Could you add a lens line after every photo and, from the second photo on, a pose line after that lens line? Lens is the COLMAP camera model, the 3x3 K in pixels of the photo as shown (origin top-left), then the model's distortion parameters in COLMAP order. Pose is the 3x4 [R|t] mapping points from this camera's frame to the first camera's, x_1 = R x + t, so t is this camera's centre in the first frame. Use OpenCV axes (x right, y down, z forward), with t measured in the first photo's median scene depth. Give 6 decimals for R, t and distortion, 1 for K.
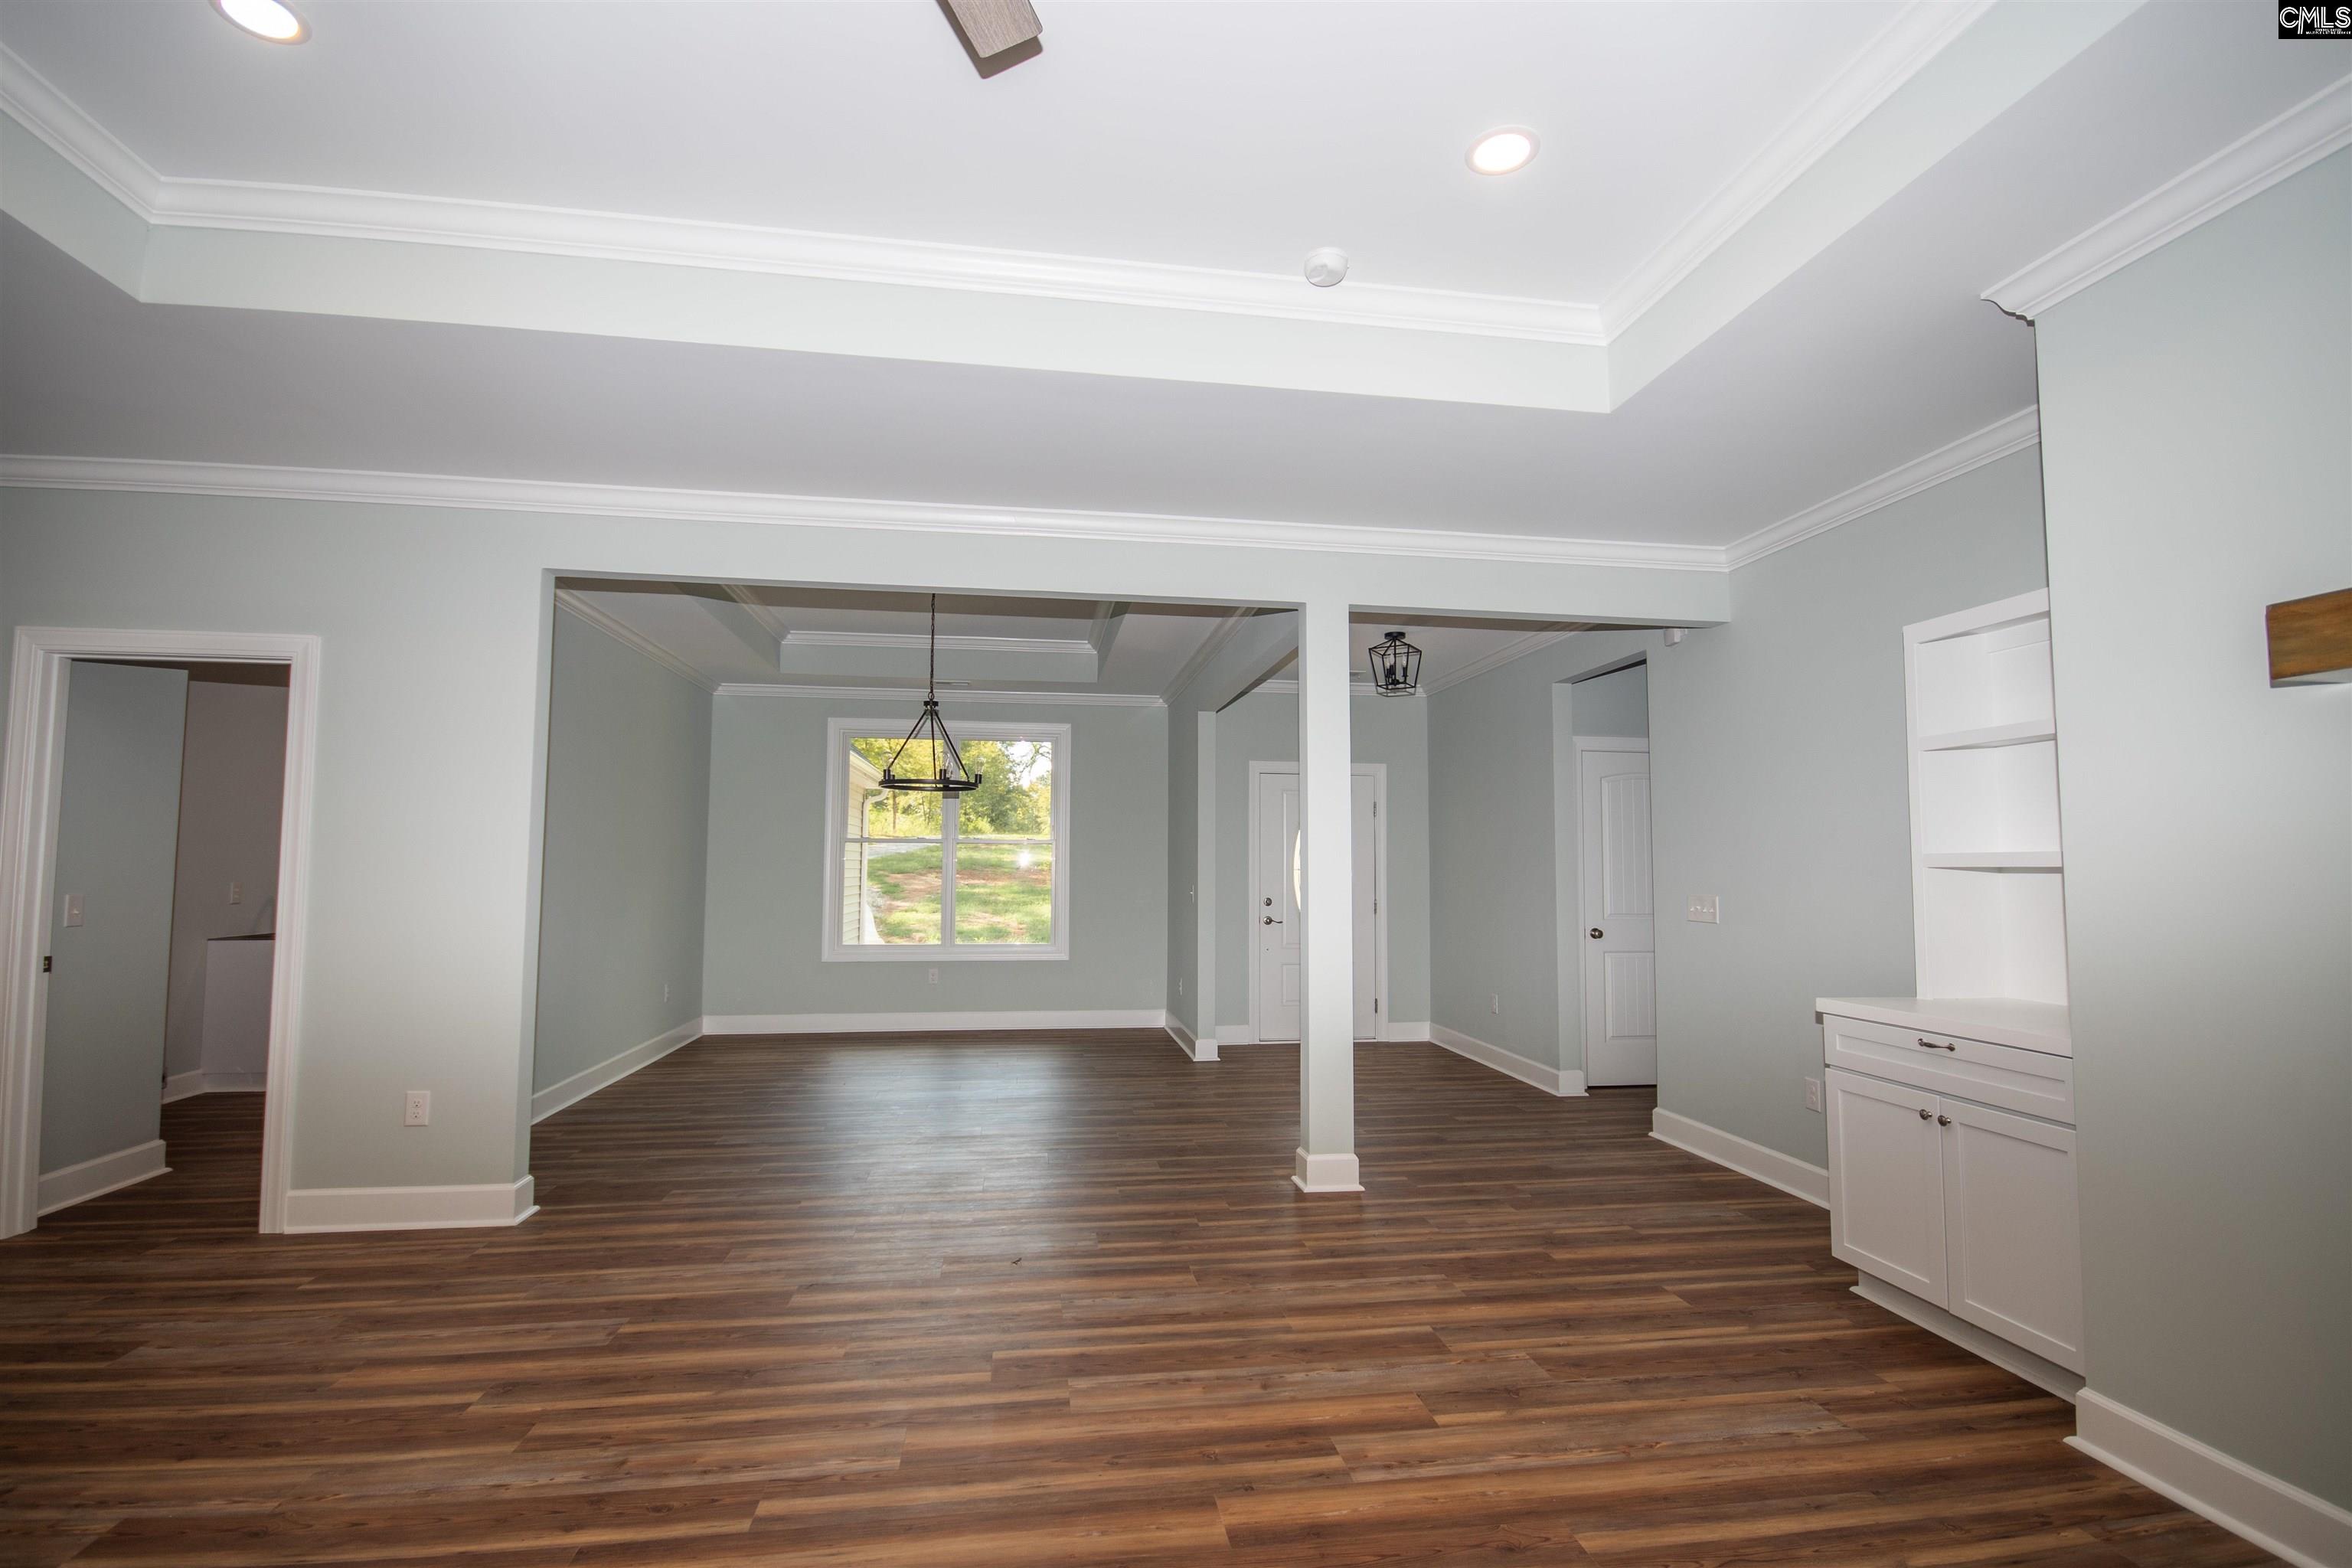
lens RADIAL K [[1052.6, 0, 1176.0], [0, 1052.6, 784.0], [0, 0, 1]] dist [-0.002317, -0.000502]
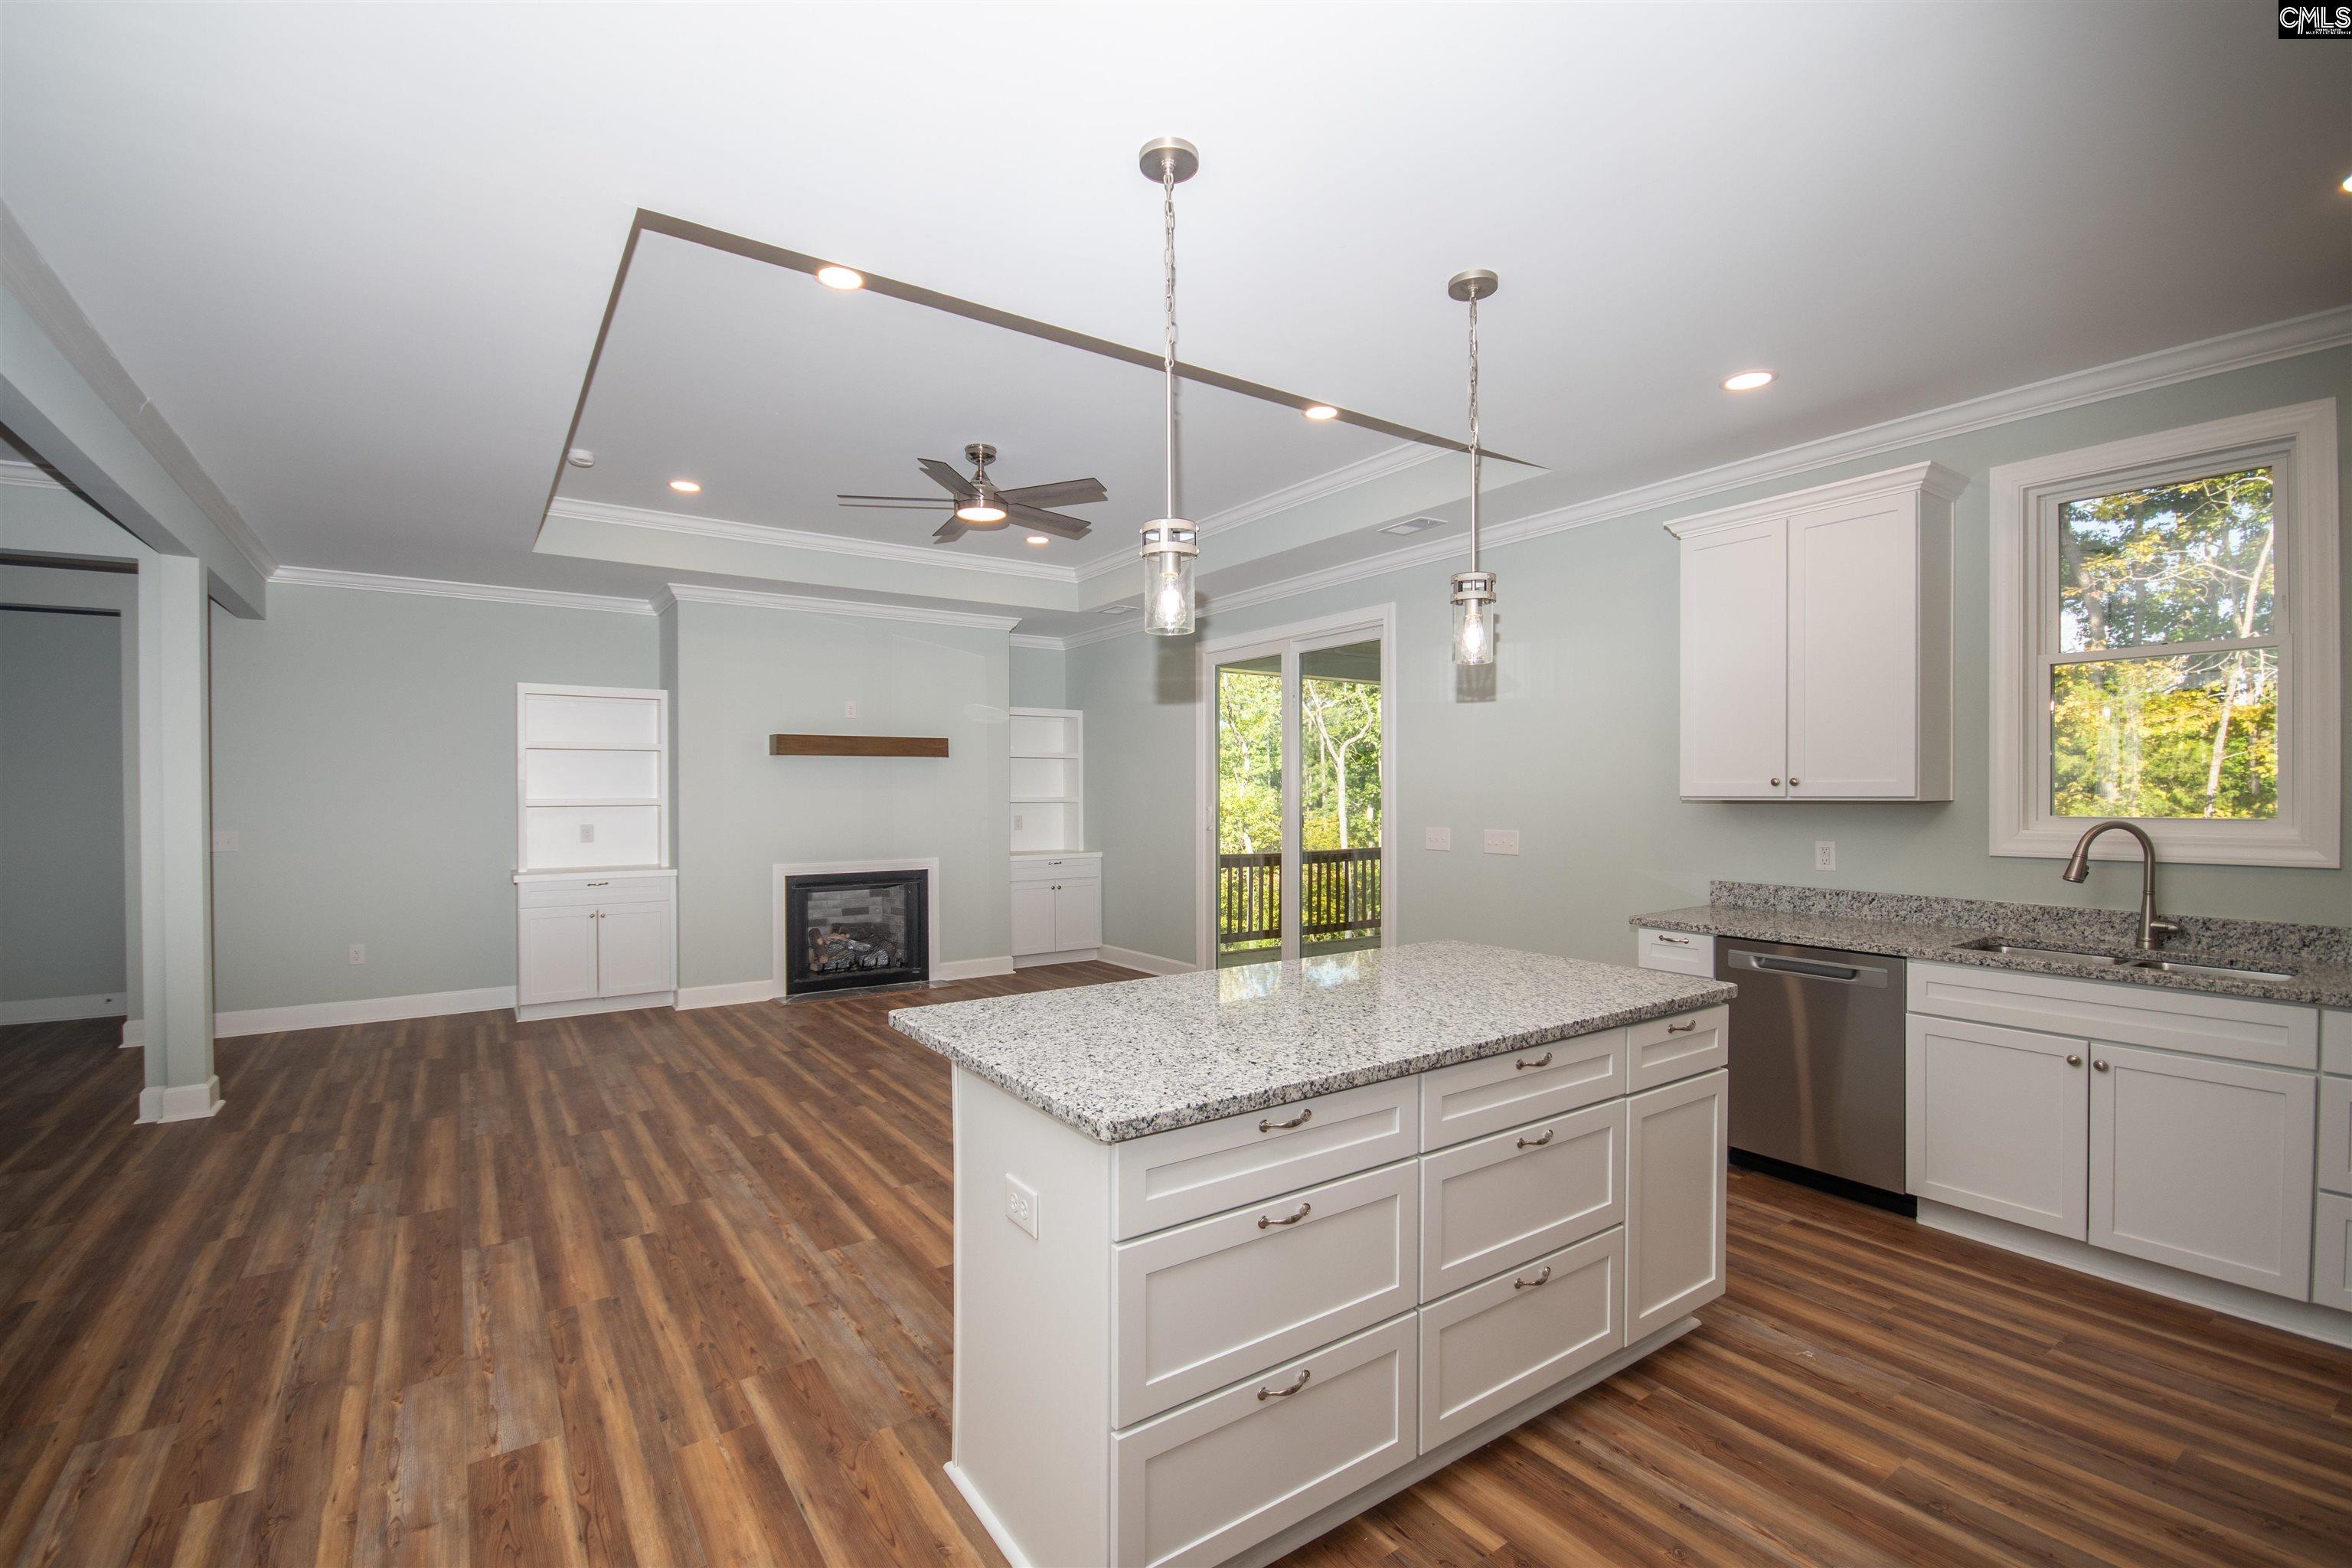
lens RADIAL K [[1052.6, 0, 1176.0], [0, 1052.6, 784.0], [0, 0, 1]] dist [-0.002317, -0.000502]
pose [[-0.442517, 0.002746, 0.896756, -2.008715], [-0.067575, 0.997050, -0.036399, 0.027547], [-0.894210, -0.076705, -0.441026, 0.959015]]
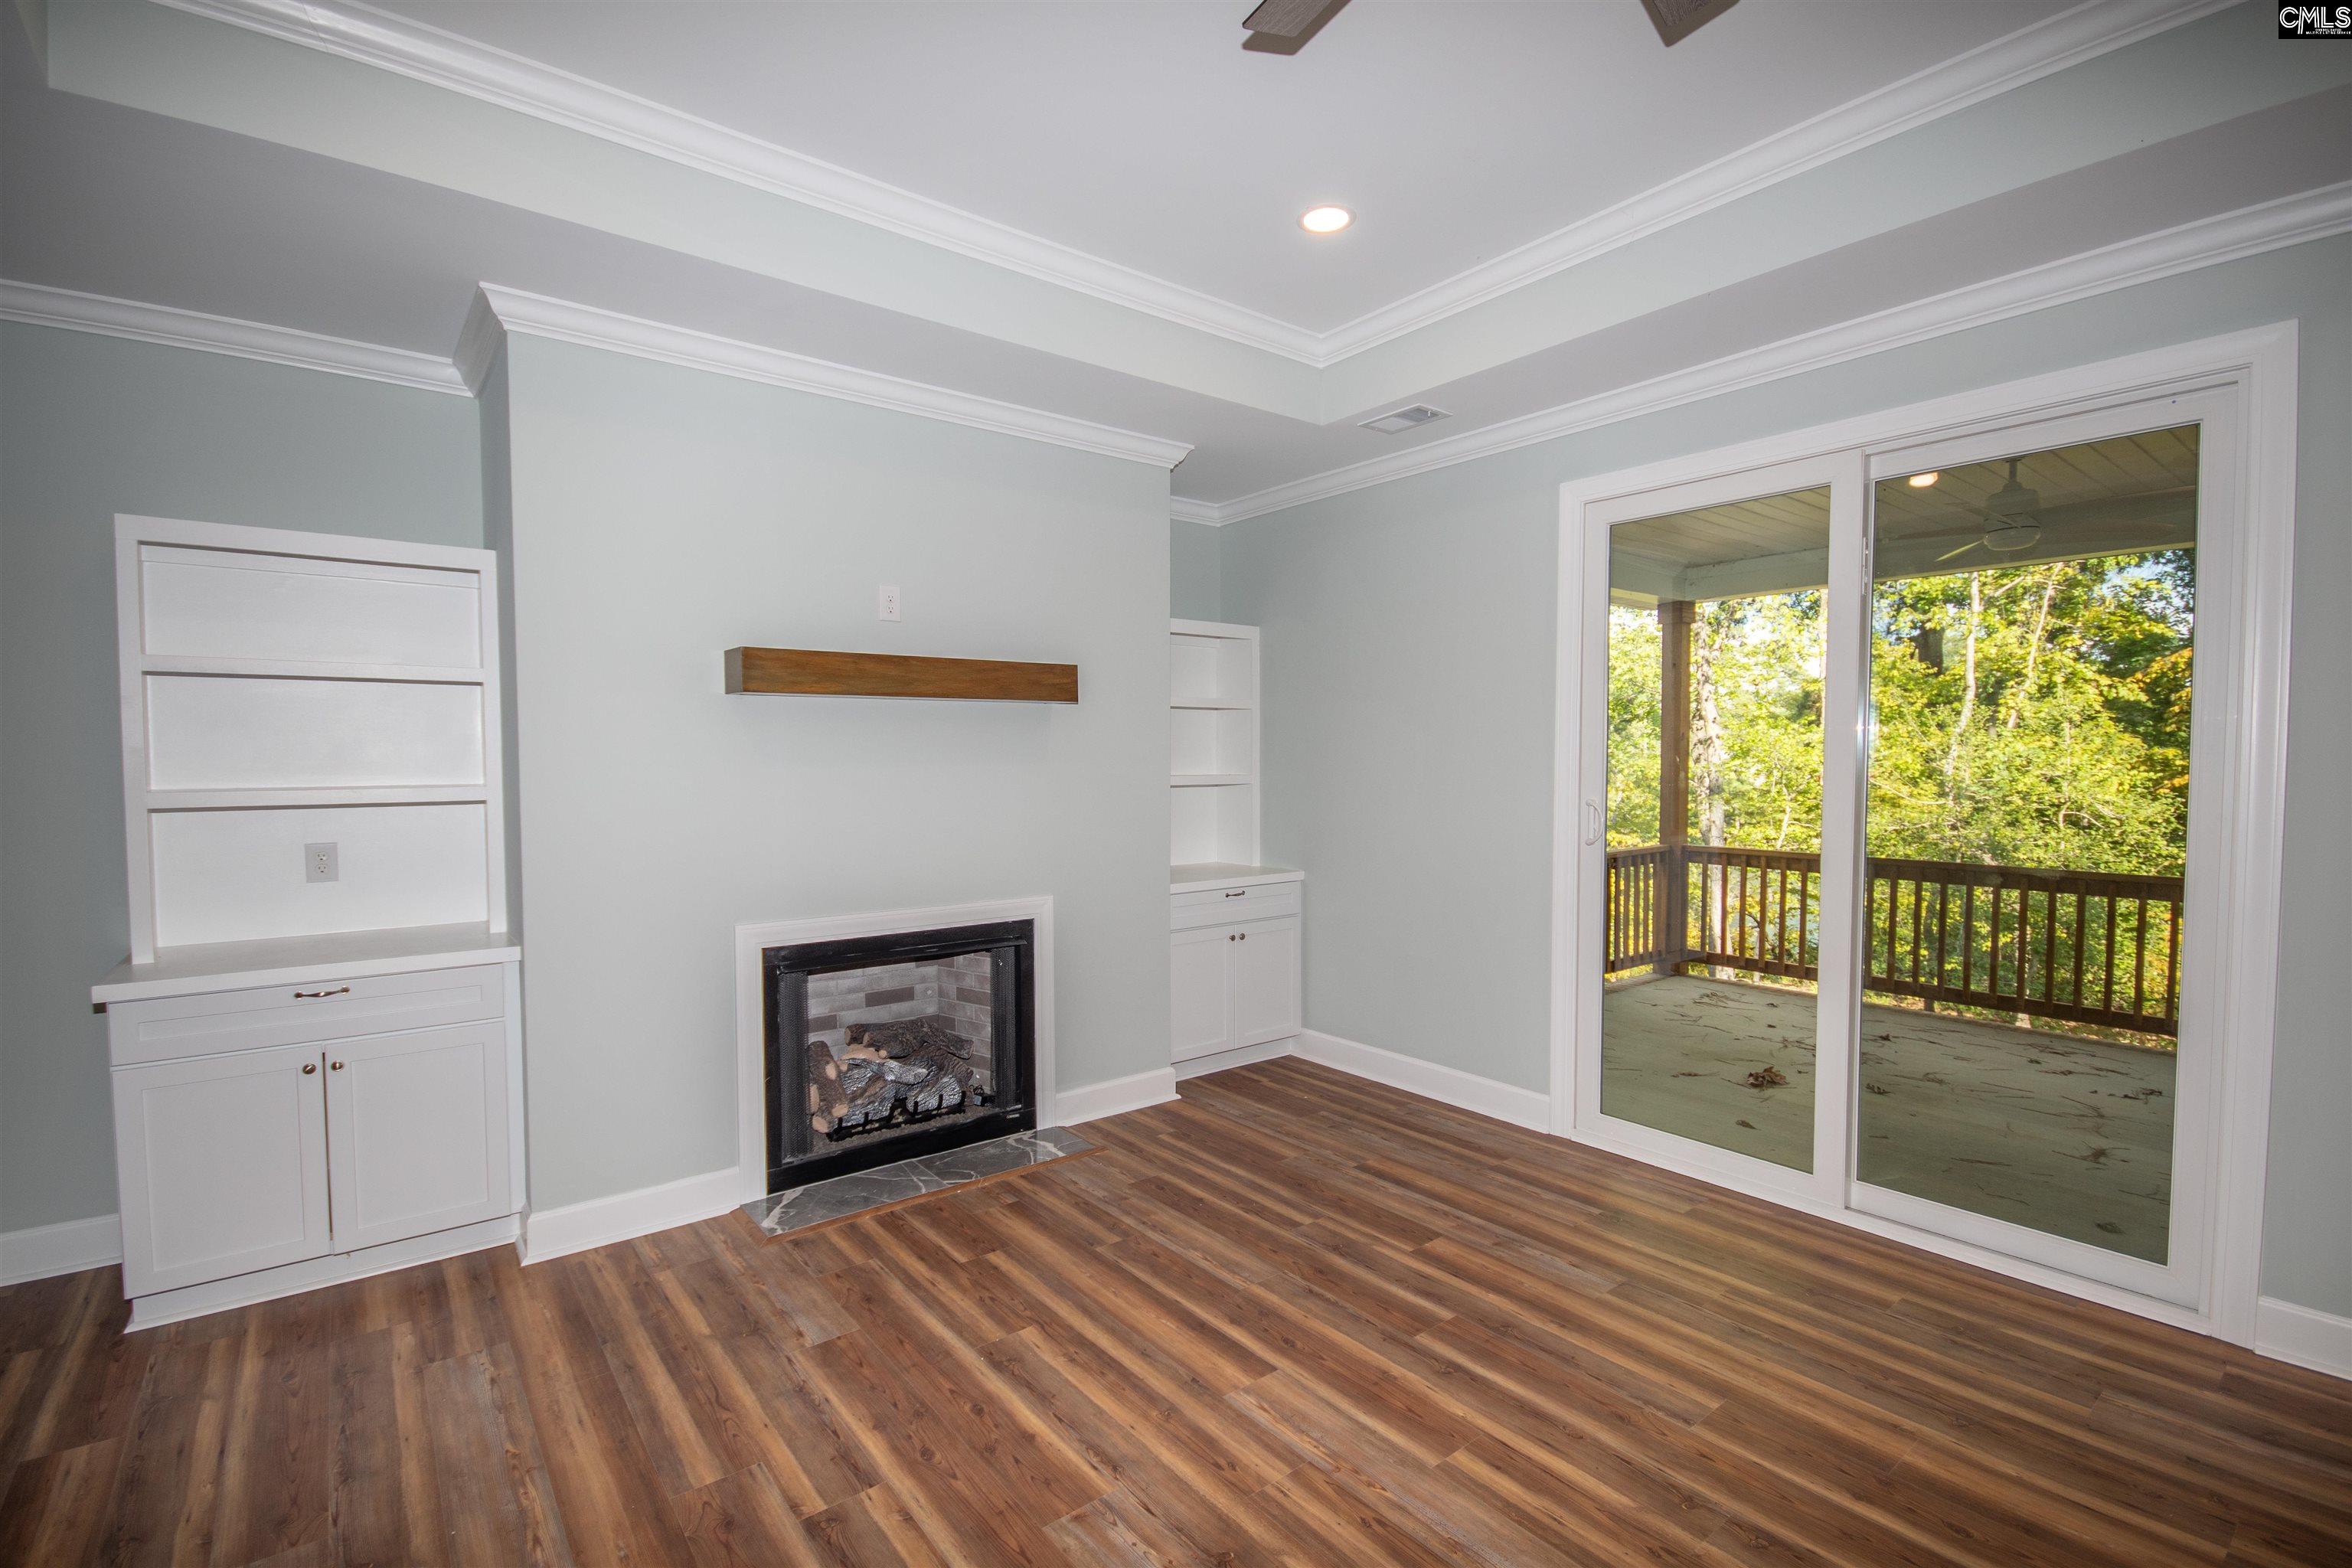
lens RADIAL K [[1052.6, 0, 1176.0], [0, 1052.6, 784.0], [0, 0, 1]] dist [-0.002317, -0.000502]
pose [[-0.494425, -0.018353, 0.869026, -0.537652], [-0.064197, 0.997818, -0.015452, 0.020782], [-0.866846, -0.063429, -0.494524, 0.858425]]
